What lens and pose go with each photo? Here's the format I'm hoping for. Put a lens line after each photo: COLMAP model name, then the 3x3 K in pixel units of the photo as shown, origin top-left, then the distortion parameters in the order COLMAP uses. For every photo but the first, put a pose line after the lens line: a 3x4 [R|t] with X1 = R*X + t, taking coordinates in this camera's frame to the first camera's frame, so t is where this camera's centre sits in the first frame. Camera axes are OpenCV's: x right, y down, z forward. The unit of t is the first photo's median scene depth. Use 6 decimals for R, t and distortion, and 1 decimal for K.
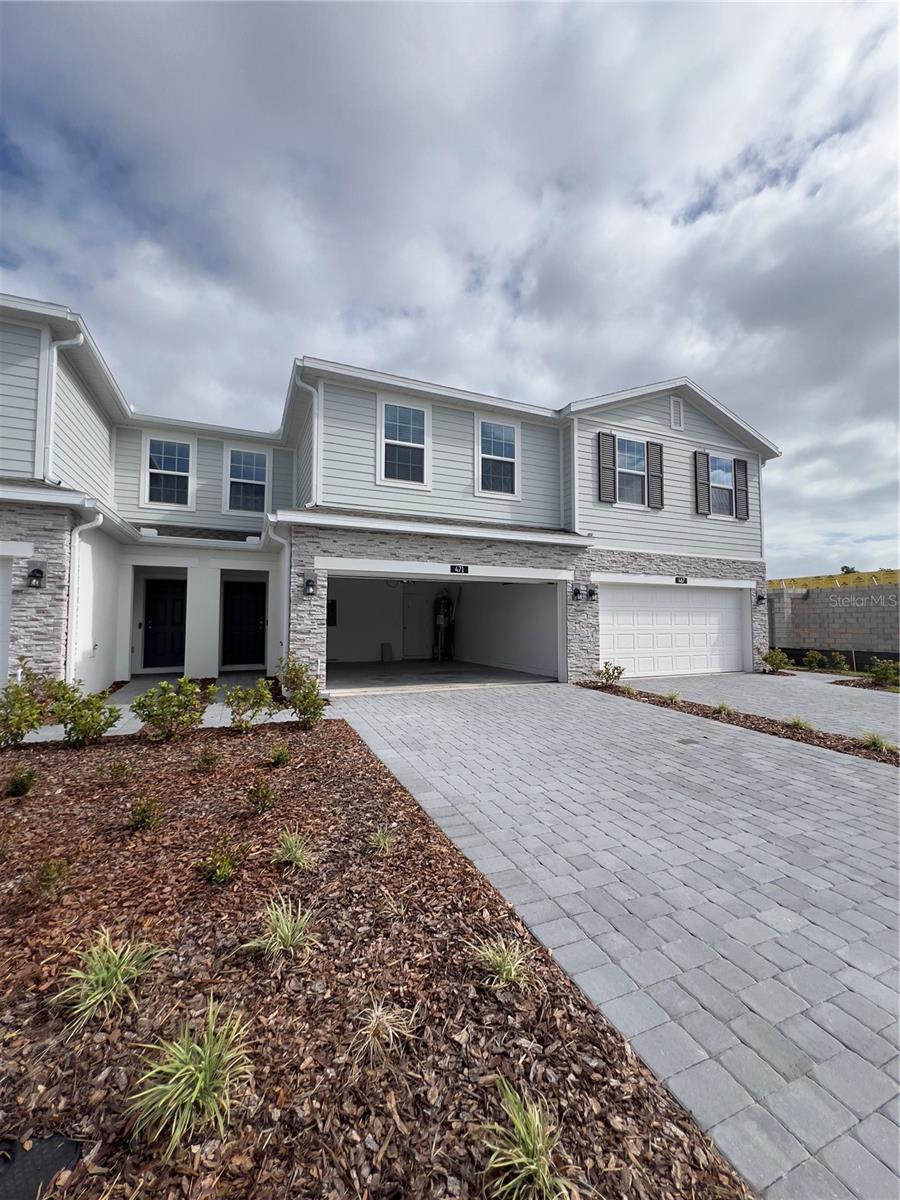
lens RADIAL K [[481.9, 0, 450.0], [0, 481.9, 600.0], [0, 0, 1]] dist [-0.000730, 0.000058]
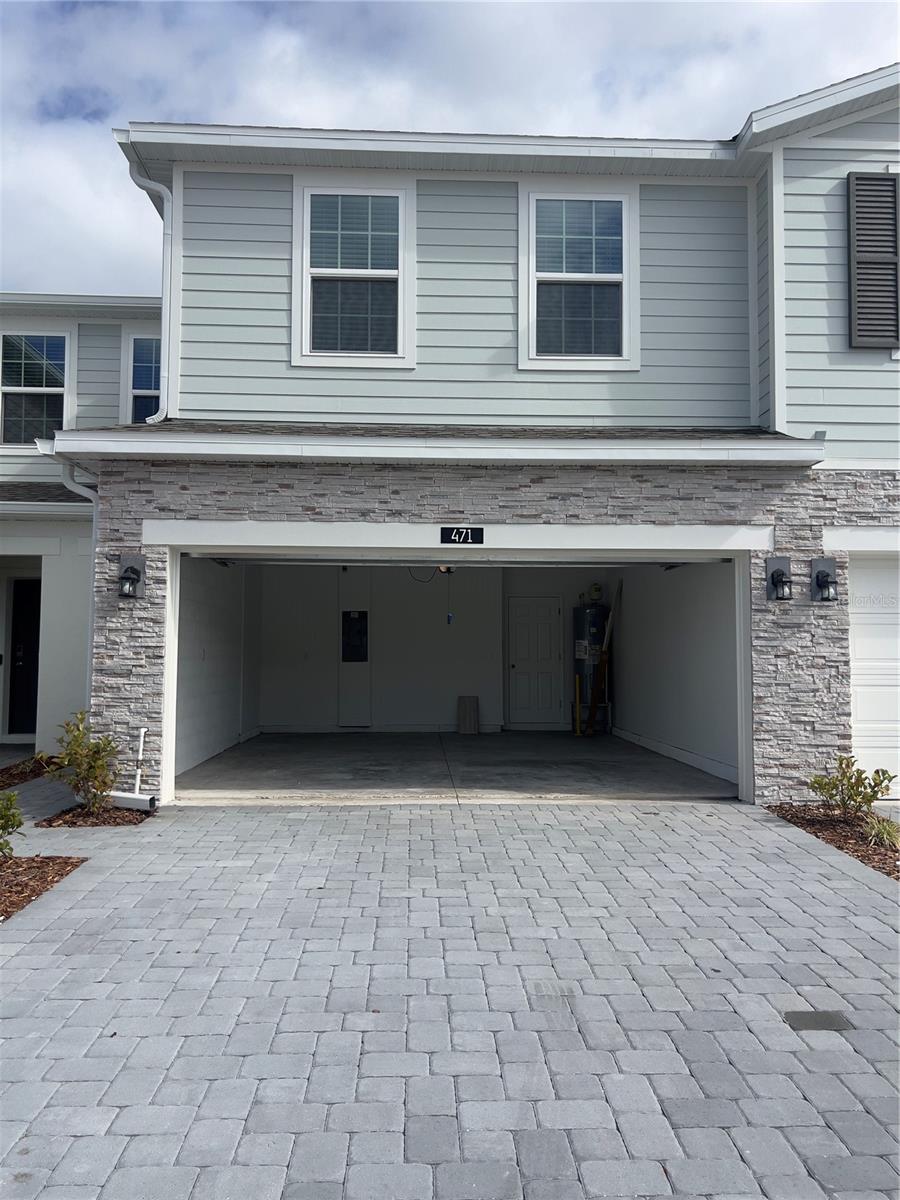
lens RADIAL K [[900.9, 0, 451.0], [0, 900.9, 605.0], [0, 0, 1]] dist [0.062295, -0.071415]
pose [[0.933594, -0.018583, -0.357849, 0.280303], [0.014899, 0.999804, -0.013051, 0.010888], [0.358022, 0.006853, 0.933688, 0.194021]]
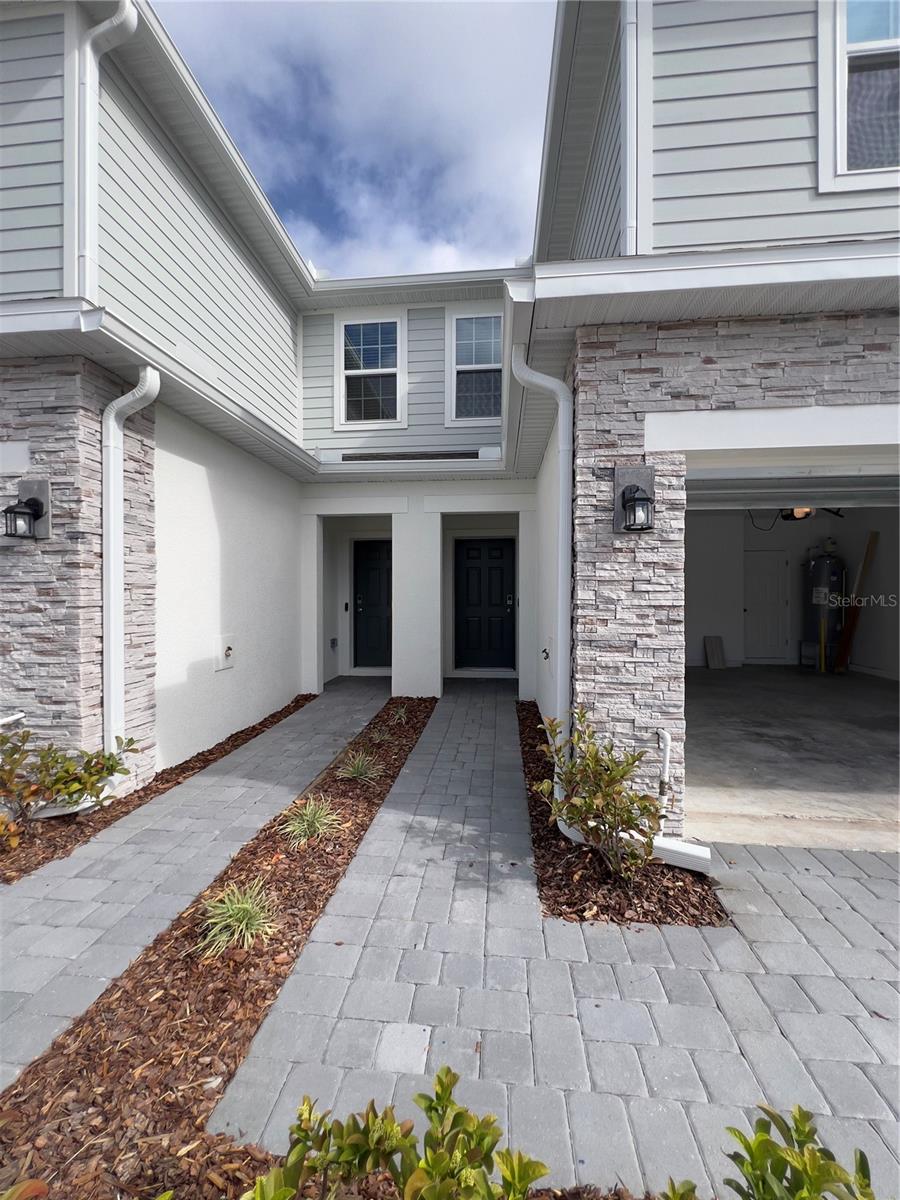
lens RADIAL K [[481.9, 0, 450.0], [0, 481.9, 600.0], [0, 0, 1]] dist [-0.000730, 0.000058]
pose [[0.872882, 0.002913, -0.487922, -0.190268], [0.025149, 0.998384, 0.050952, 0.012076], [0.487282, -0.056746, 0.871399, 0.516981]]
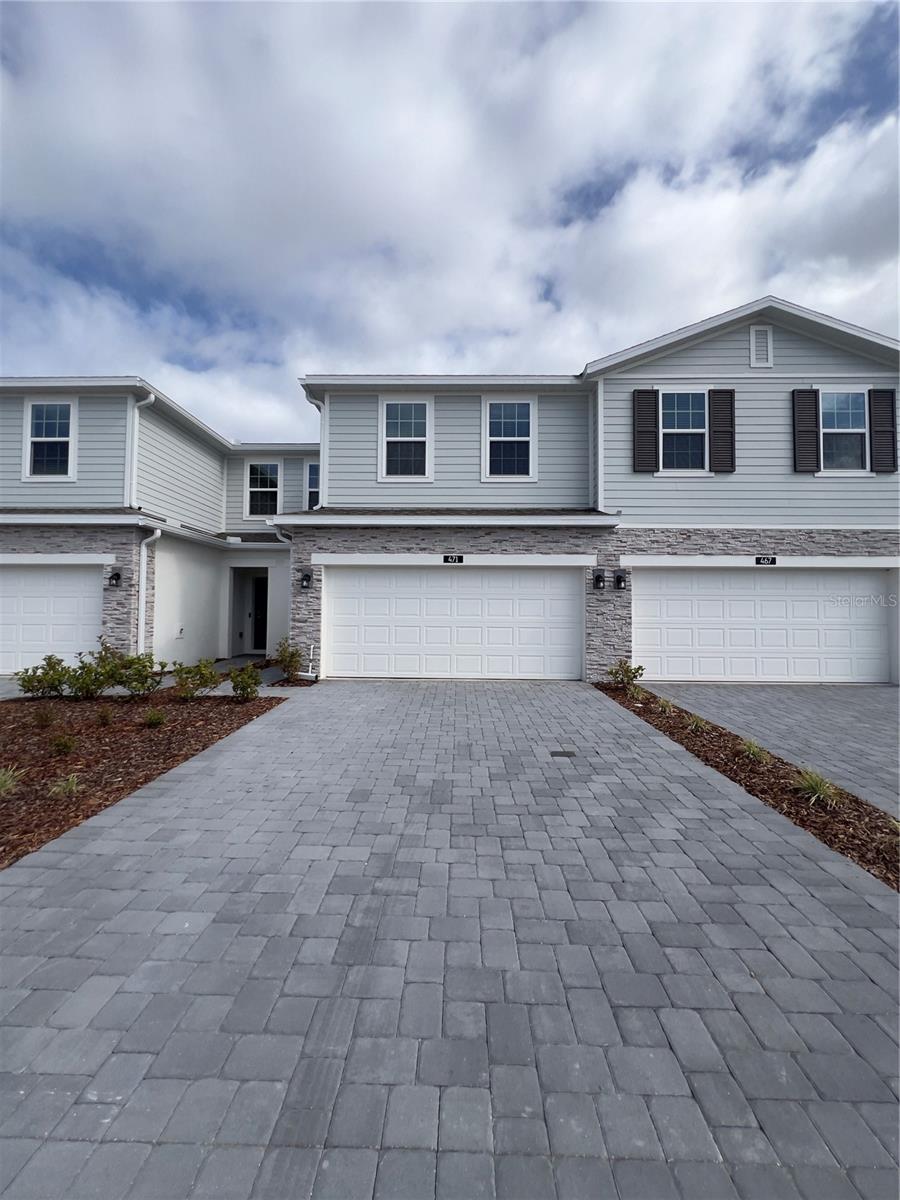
lens RADIAL K [[481.9, 0, 450.0], [0, 481.9, 600.0], [0, 0, 1]] dist [-0.000730, 0.000058]
pose [[0.909917, -0.007768, -0.414717, 0.382537], [0.014156, 0.999824, 0.012332, 0.006725], [0.414548, -0.017092, 0.909867, 0.090324]]
